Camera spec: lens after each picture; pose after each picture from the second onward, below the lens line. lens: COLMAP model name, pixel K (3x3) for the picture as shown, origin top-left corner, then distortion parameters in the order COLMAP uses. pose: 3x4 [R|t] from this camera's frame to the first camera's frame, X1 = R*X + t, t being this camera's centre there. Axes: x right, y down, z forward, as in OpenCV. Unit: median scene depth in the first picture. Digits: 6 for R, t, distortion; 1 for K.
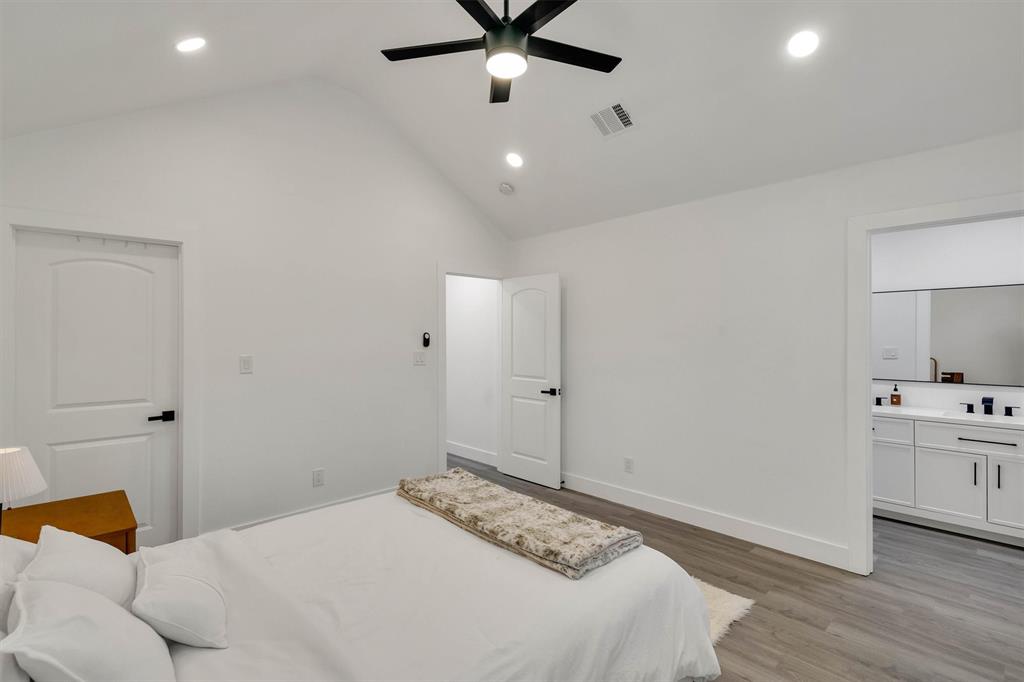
lens RADIAL K [[471.0, 0, 510.1], [0, 471.0, 334.0], [0, 0, 1]] dist [-0.001134, 0.000082]
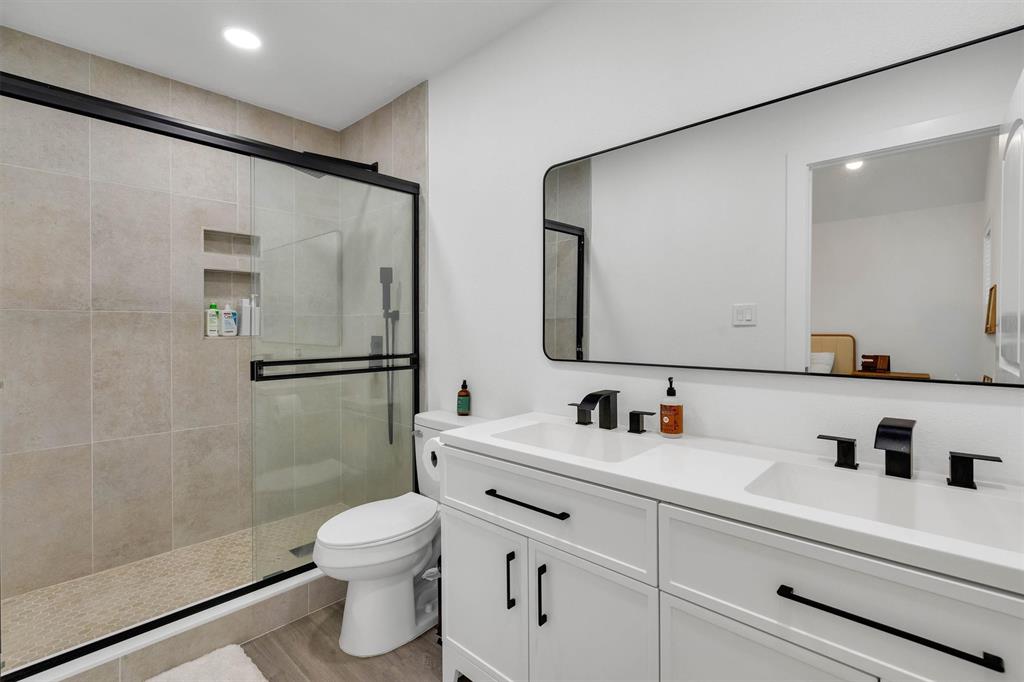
lens RADIAL K [[471.0, 0, 510.1], [0, 471.0, 334.0], [0, 0, 1]] dist [-0.001134, 0.000082]
pose [[0.998069, -0.006015, 0.061816, 0.674865], [0.004847, 0.999807, 0.019019, 0.065630], [-0.061919, -0.018682, 0.997906, 0.644079]]
